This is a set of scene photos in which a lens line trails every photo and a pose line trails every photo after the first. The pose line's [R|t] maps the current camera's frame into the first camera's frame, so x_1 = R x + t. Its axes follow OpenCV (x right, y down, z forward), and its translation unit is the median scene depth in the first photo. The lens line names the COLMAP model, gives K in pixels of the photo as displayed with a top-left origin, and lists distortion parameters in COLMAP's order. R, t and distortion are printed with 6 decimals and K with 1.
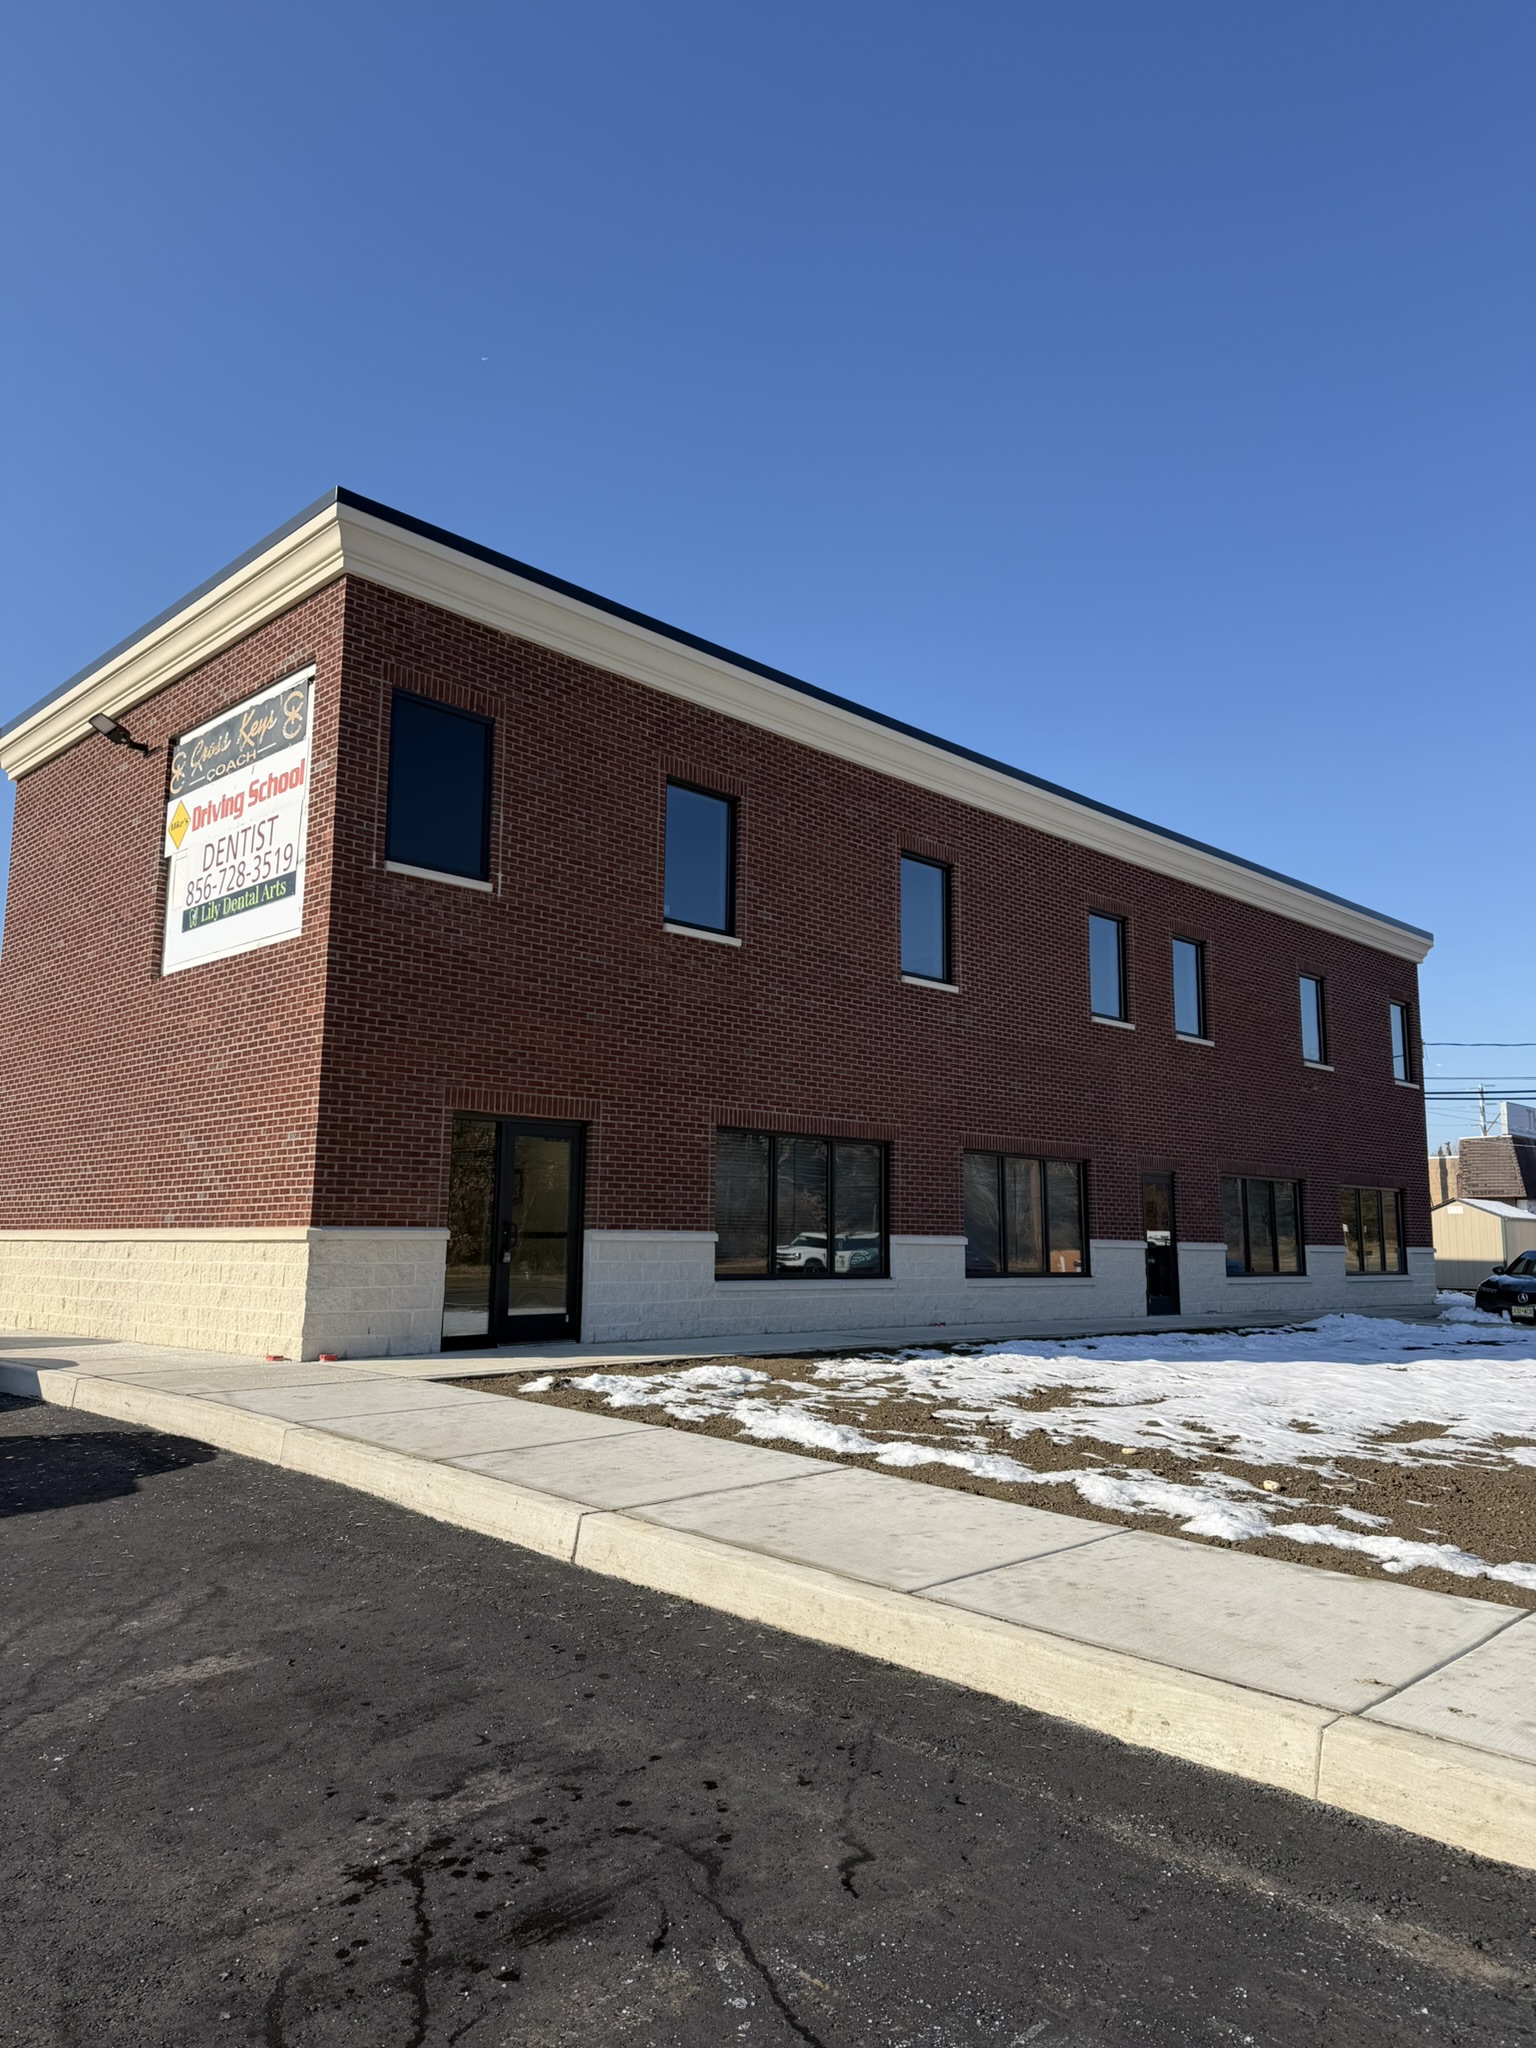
lens RADIAL K [[1398.3, 0, 768.0], [0, 1398.3, 1024.0], [0, 0, 1]] dist [0.113987, -0.148133]
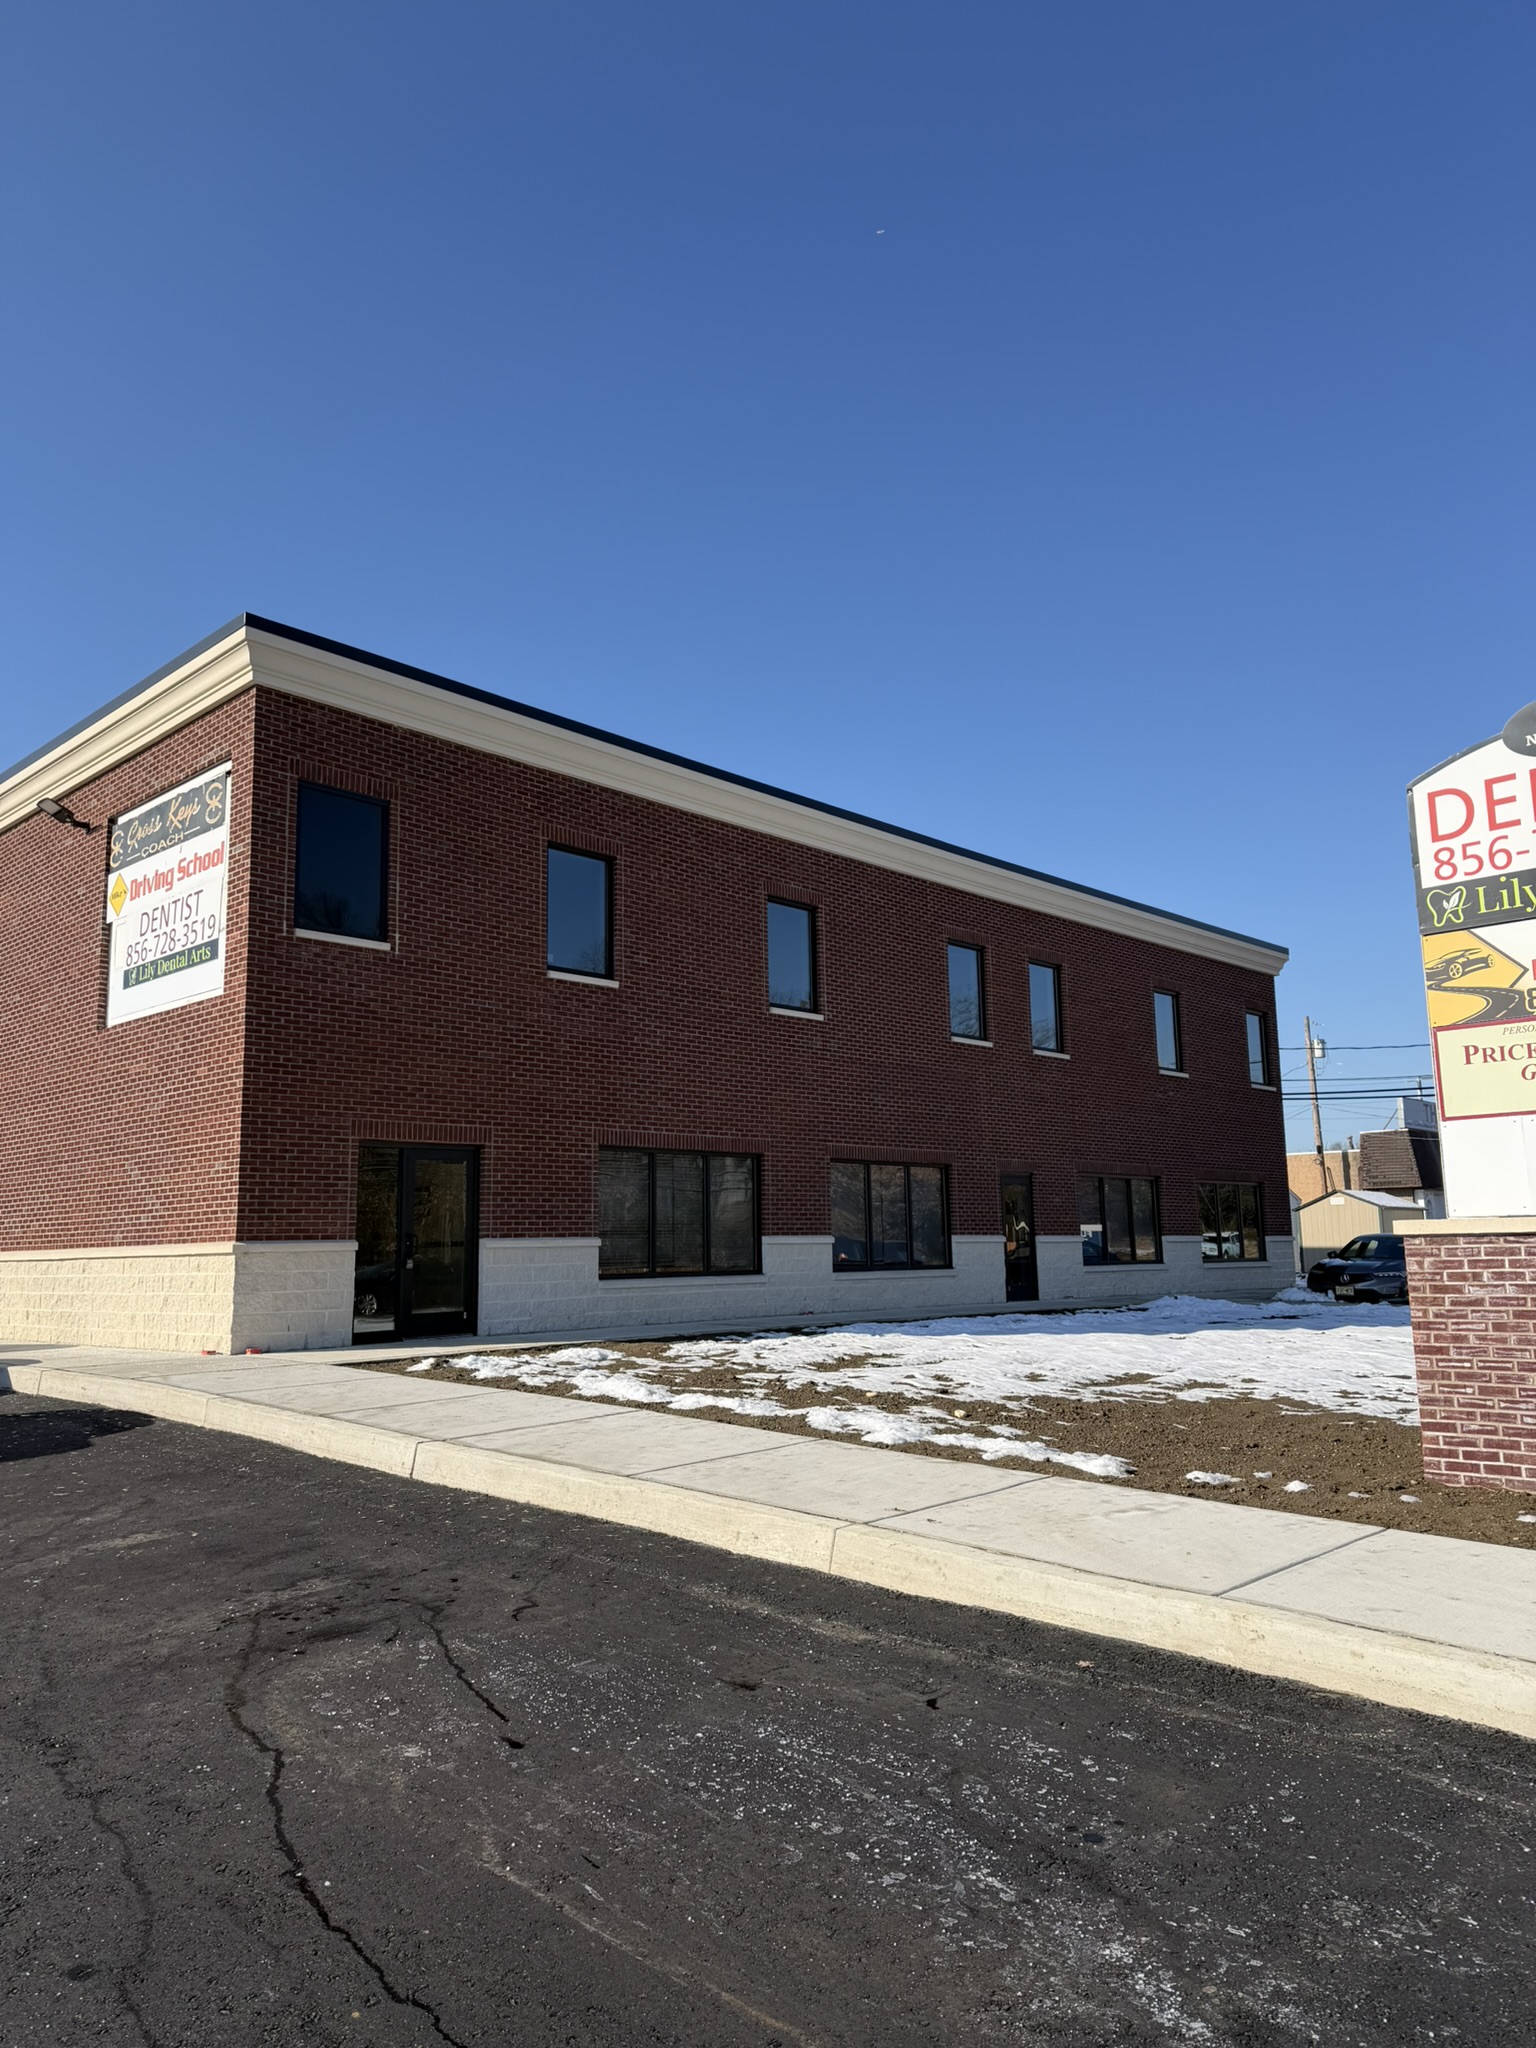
lens RADIAL K [[1435.0, 0, 773.1], [0, 1435.0, 1034.2], [0, 0, 1]] dist [0.123692, -0.189118]
pose [[0.999569, -0.023480, 0.017594, 0.098079], [0.023398, 0.999715, 0.004831, -0.023203], [-0.017703, -0.004417, 0.999834, -0.204008]]
